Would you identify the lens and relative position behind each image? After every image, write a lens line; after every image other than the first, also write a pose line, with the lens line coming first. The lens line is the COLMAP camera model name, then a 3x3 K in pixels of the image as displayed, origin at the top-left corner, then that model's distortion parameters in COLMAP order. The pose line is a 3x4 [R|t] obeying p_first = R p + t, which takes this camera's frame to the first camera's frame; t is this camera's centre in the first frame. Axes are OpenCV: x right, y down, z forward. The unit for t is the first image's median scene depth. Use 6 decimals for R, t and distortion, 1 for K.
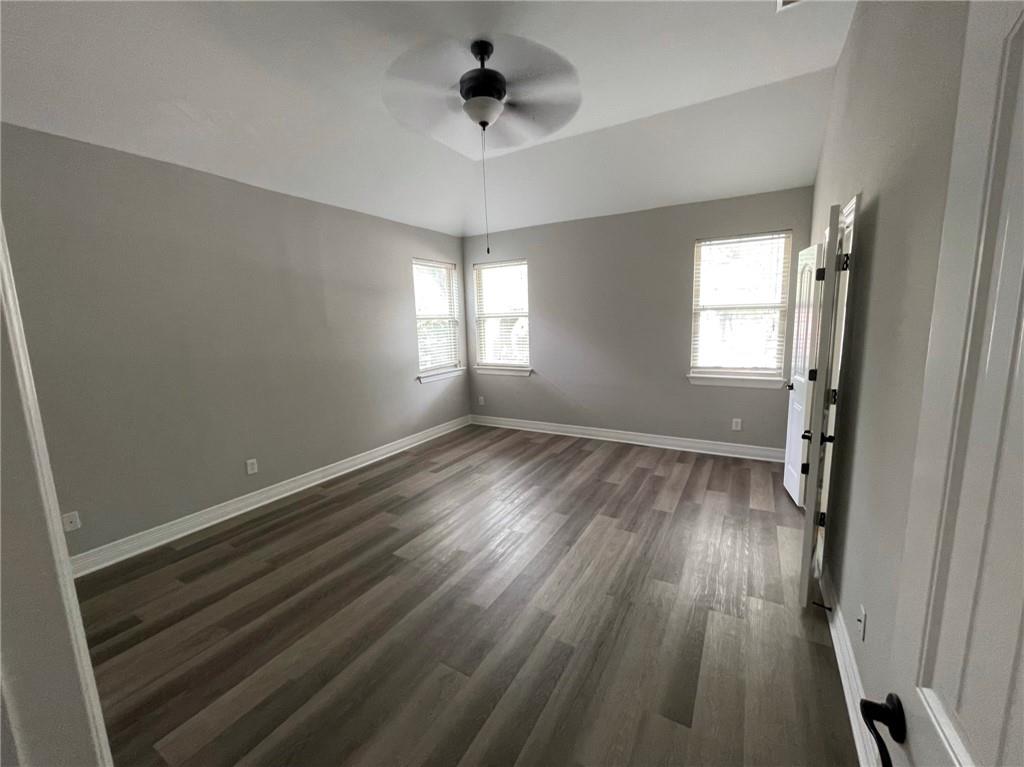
lens RADIAL K [[413.9, 0, 512.6], [0, 413.9, 382.3], [0, 0, 1]] dist [0.000501, -0.000545]
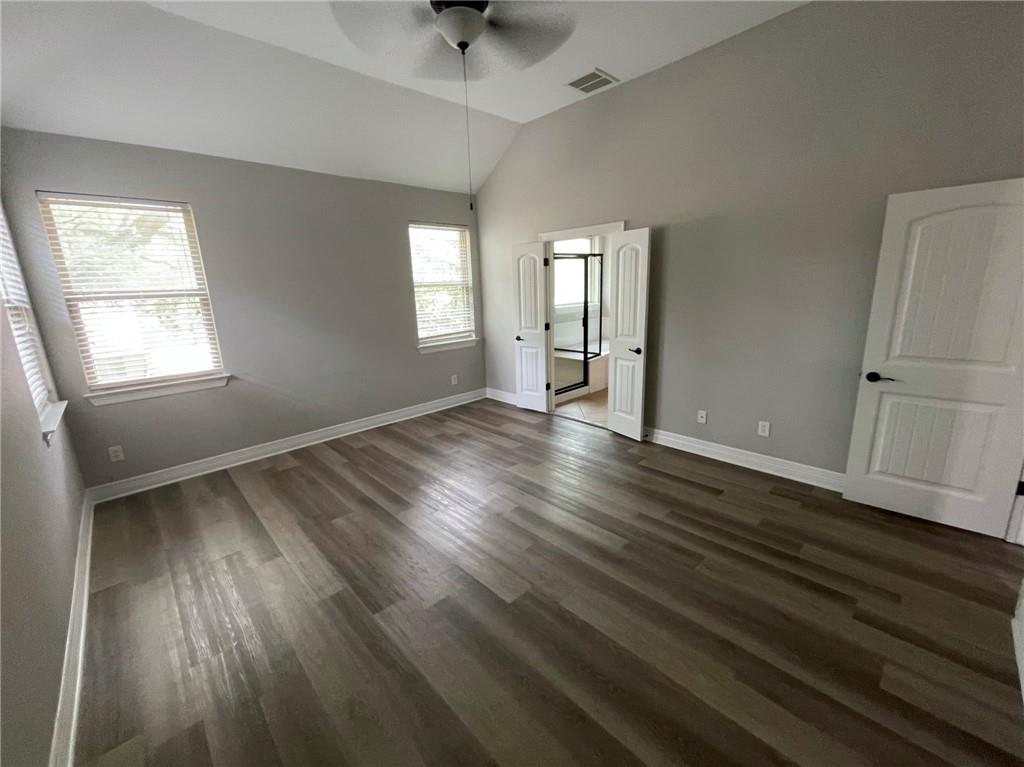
lens RADIAL K [[413.9, 0, 511.4], [0, 413.9, 381.4], [0, 0, 1]] dist [0.000501, -0.000545]
pose [[0.280602, -0.200580, 0.938632, -0.531995], [0.174540, 0.972279, 0.155592, -0.052976], [-0.943821, 0.120169, 0.307833, 0.420551]]
